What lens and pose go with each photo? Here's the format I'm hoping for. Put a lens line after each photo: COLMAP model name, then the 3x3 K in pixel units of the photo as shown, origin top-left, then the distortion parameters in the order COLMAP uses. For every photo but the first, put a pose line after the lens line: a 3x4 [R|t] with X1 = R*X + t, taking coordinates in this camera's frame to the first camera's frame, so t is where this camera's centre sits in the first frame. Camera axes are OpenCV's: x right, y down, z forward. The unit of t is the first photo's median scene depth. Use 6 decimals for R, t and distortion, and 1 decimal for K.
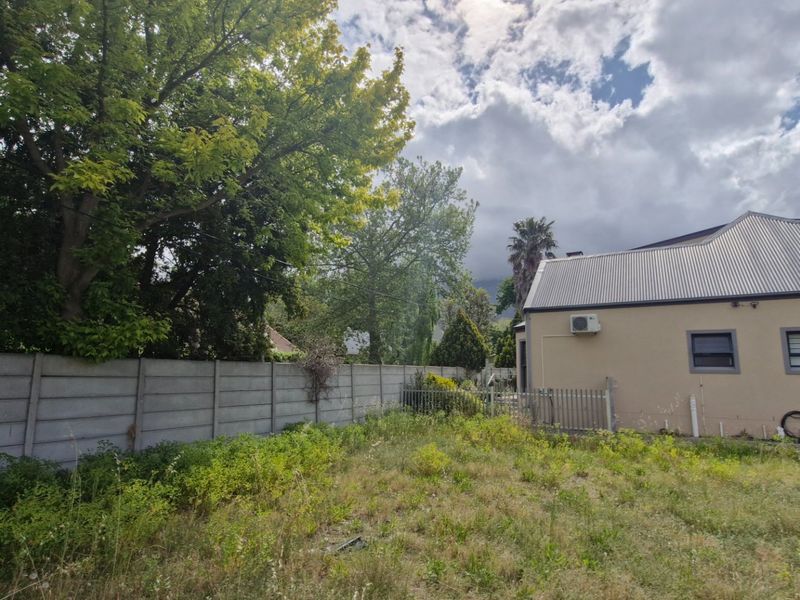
lens RADIAL K [[421.7, 0, 391.0], [0, 421.7, 301.7], [0, 0, 1]] dist [-0.009480, -0.003187]
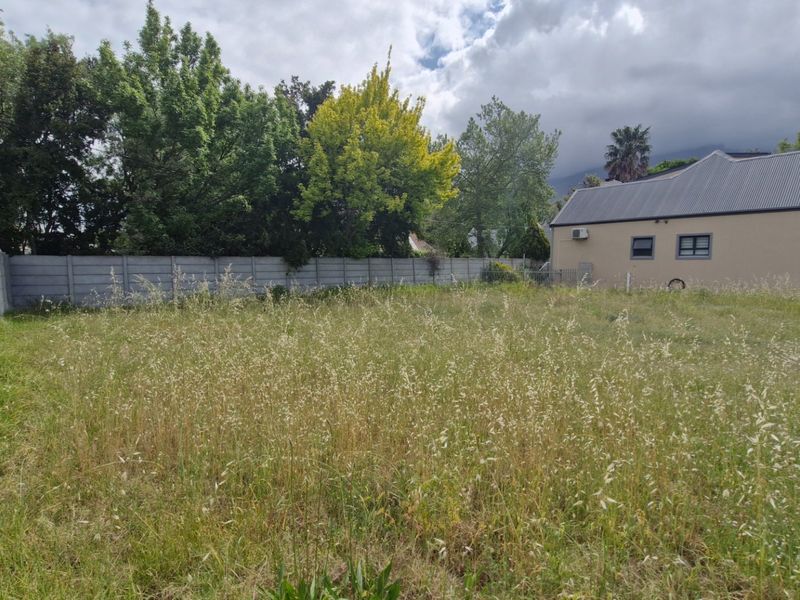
lens RADIAL K [[420.6, 0, 393.5], [0, 420.6, 303.3], [0, 0, 1]] dist [0.000074, -0.010542]
pose [[0.946779, 0.014762, -0.321547, 0.343520], [0.066499, 0.968427, 0.240263, -0.168087], [0.314942, -0.248859, 0.915905, -1.143878]]
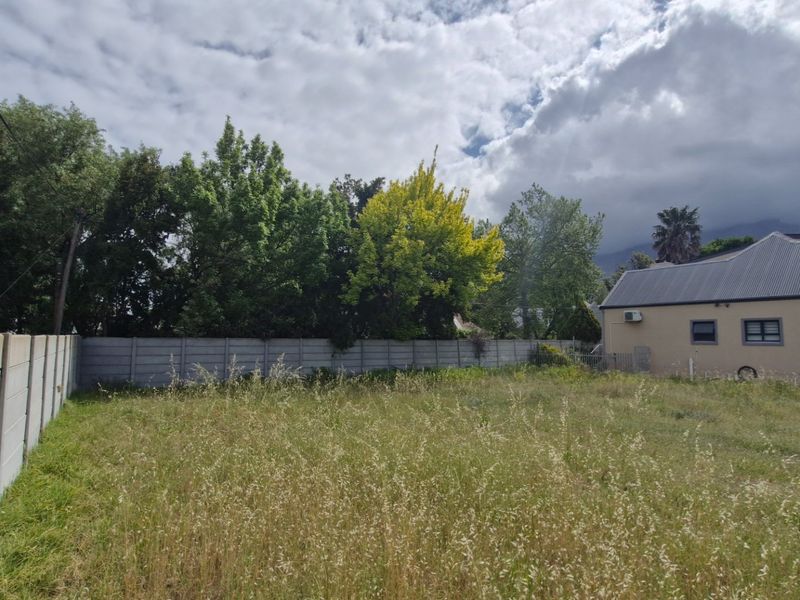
lens RADIAL K [[420.6, 0, 393.5], [0, 420.6, 303.3], [0, 0, 1]] dist [0.000074, -0.010542]
pose [[0.909284, -0.039866, -0.414263, 0.338276], [0.070099, 0.995851, 0.058030, -0.199593], [0.410231, -0.081805, 0.908305, -1.142117]]
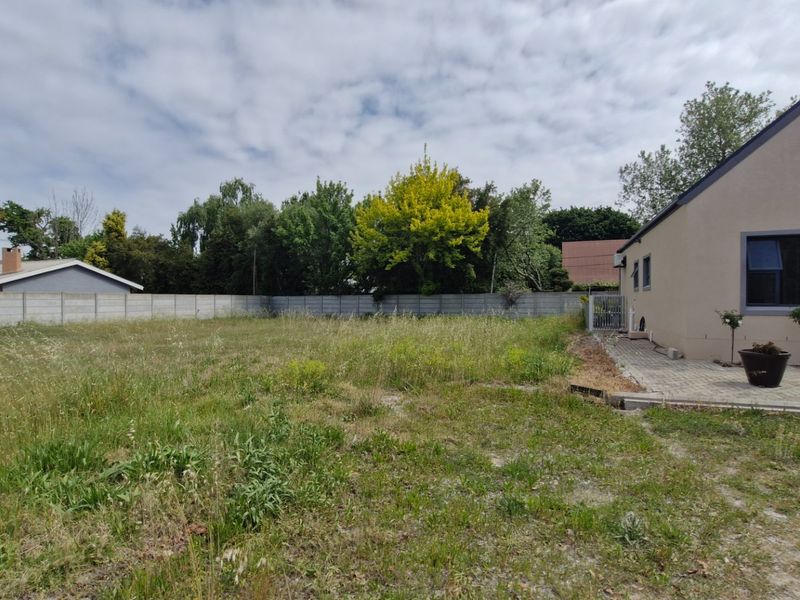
lens RADIAL K [[421.7, 0, 391.0], [0, 421.7, 301.7], [0, 0, 1]] dist [-0.009480, -0.003187]
pose [[0.166462, -0.016067, -0.985917, 2.110812], [0.165109, 0.986205, 0.011805, 0.056756], [0.972126, -0.164749, 0.166818, -0.059413]]
